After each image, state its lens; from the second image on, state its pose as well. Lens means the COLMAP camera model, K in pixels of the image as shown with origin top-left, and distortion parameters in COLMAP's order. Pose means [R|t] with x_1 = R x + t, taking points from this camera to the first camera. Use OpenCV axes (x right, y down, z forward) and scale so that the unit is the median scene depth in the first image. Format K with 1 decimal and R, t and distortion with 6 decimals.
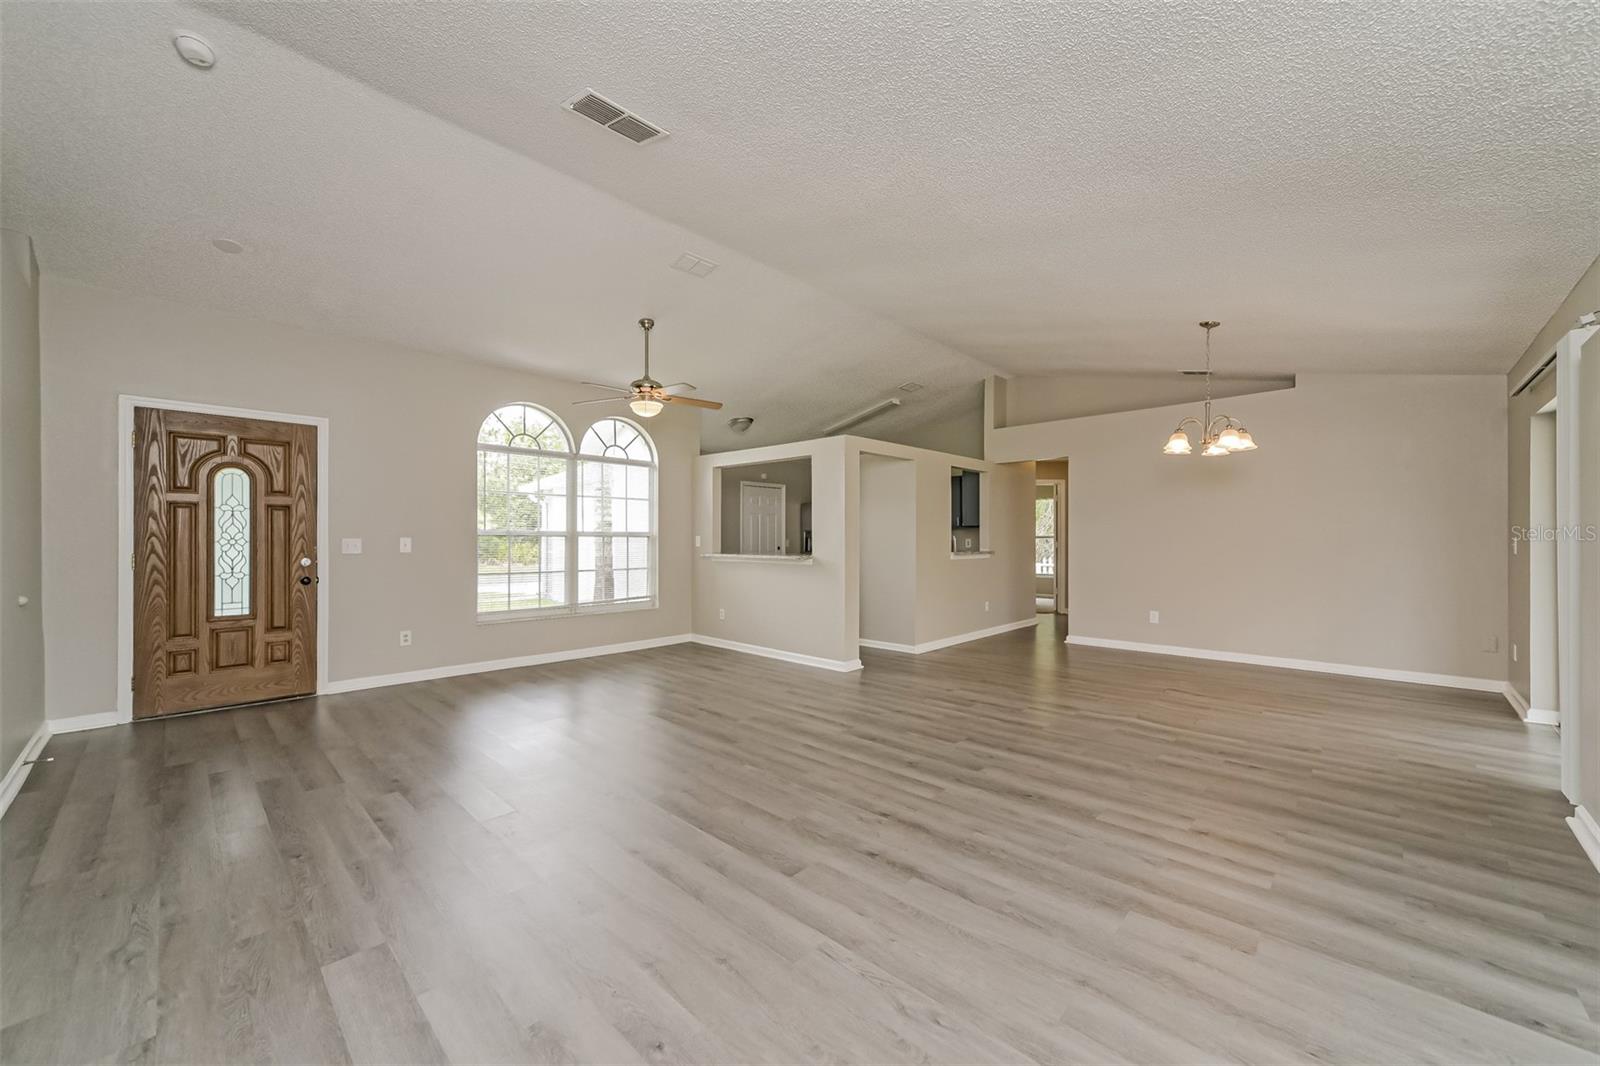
lens RADIAL K [[575.1, 0, 822.6], [0, 575.1, 537.4], [0, 0, 1]] dist [-0.000122, -0.000043]
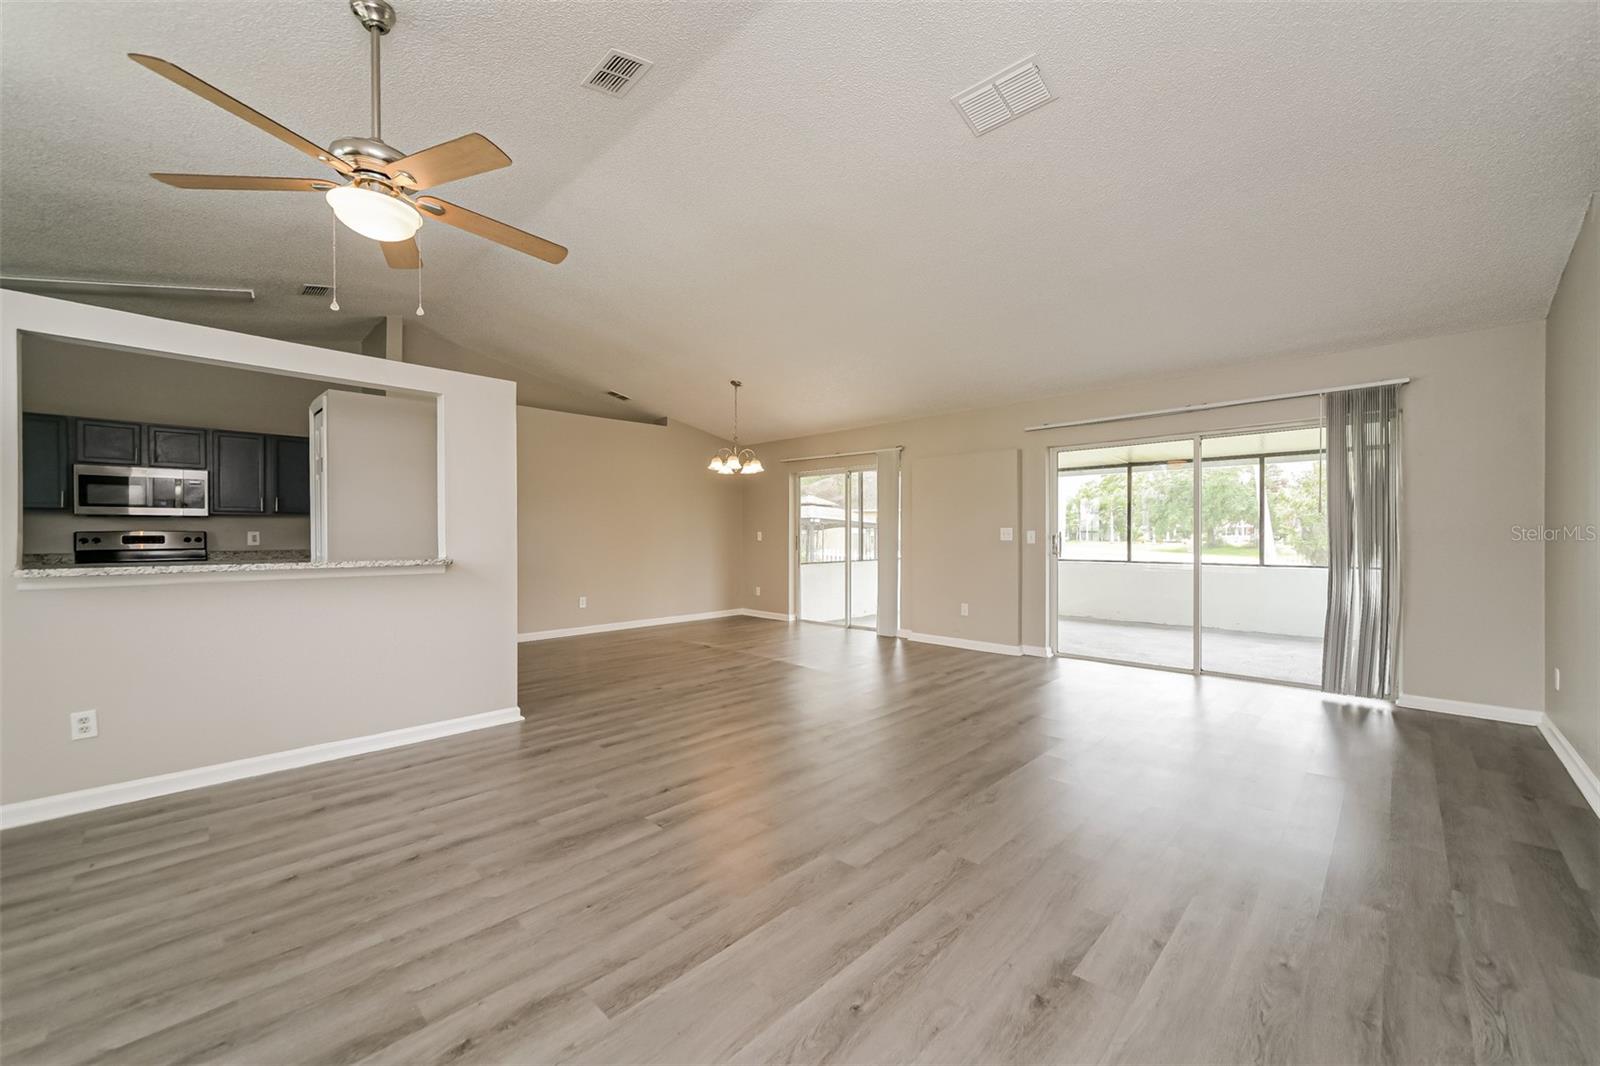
lens RADIAL K [[607.1, 0, 800.0], [0, 607.1, 533.0], [0, 0, 1]] dist [0.000024, 0.000014]
pose [[0.058357, 0.000420, 0.998296, -0.864693], [-0.003990, 0.999992, -0.000188, 0.008181], [-0.998288, -0.003972, 0.058358, 0.791993]]
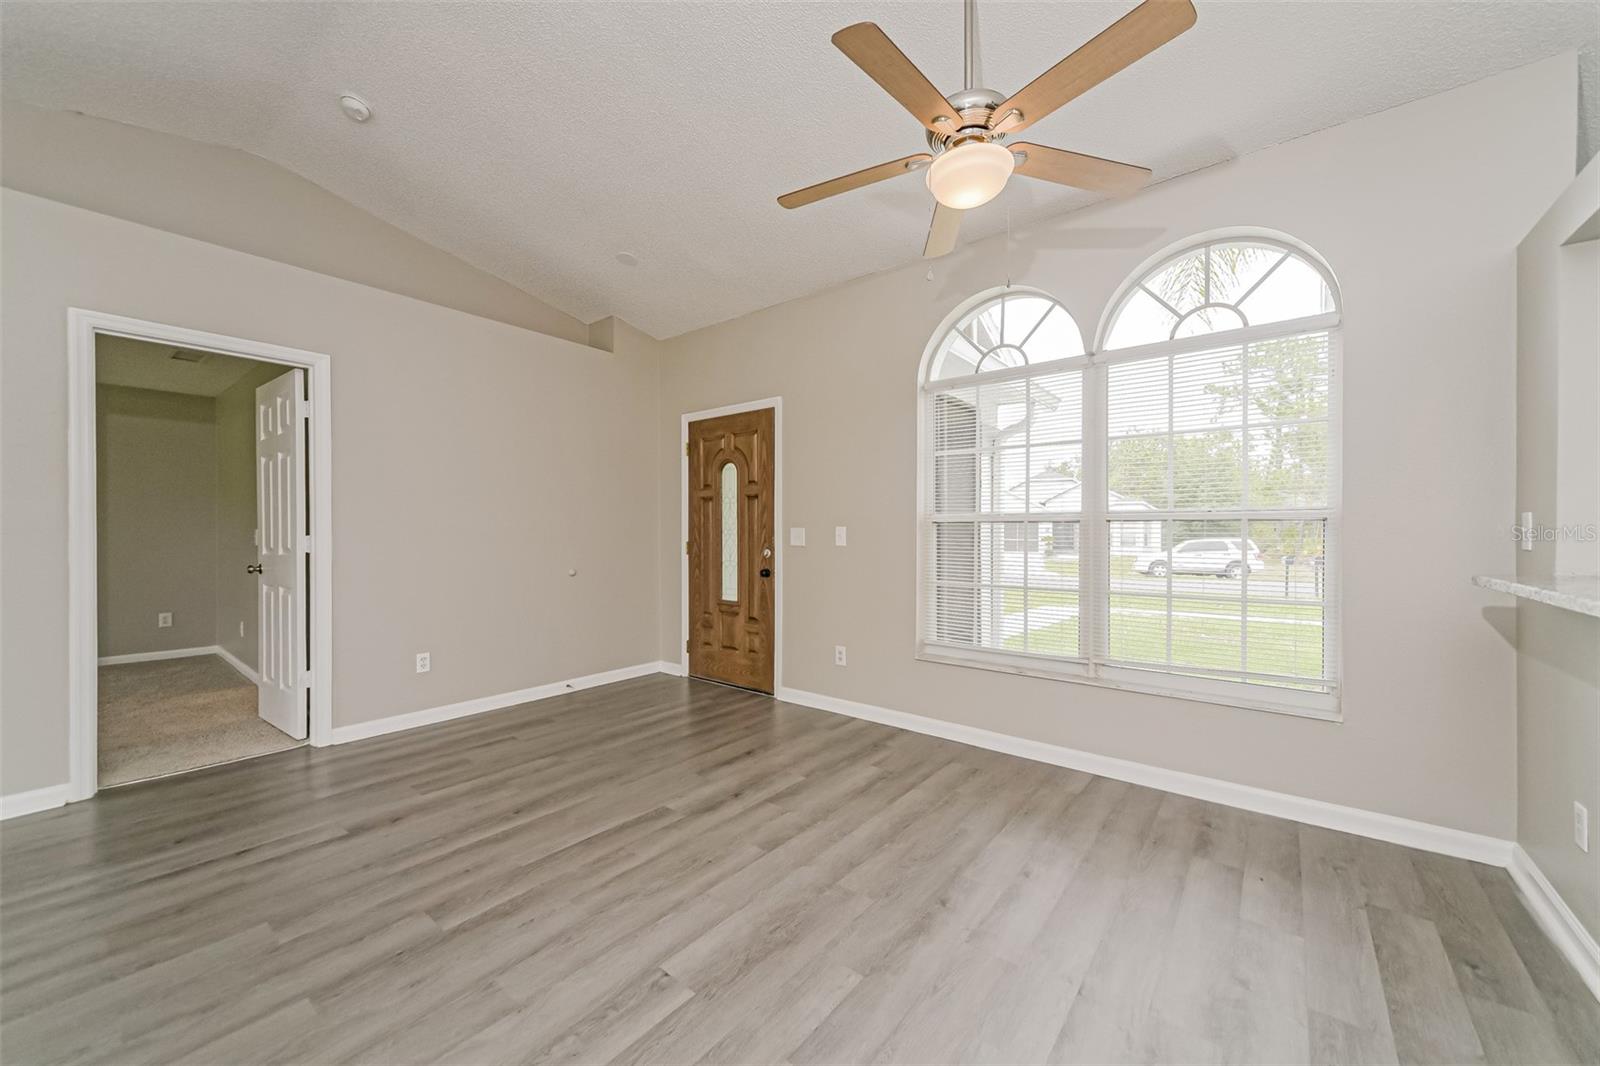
lens RADIAL K [[607.1, 0, 800.0], [0, 607.1, 533.0], [0, 0, 1]] dist [0.000024, 0.000014]
pose [[0.056909, -0.001409, -0.998378, 0.105310], [0.004837, 0.999988, -0.001135, 0.011132], [0.998368, -0.004764, 0.056915, 1.025650]]
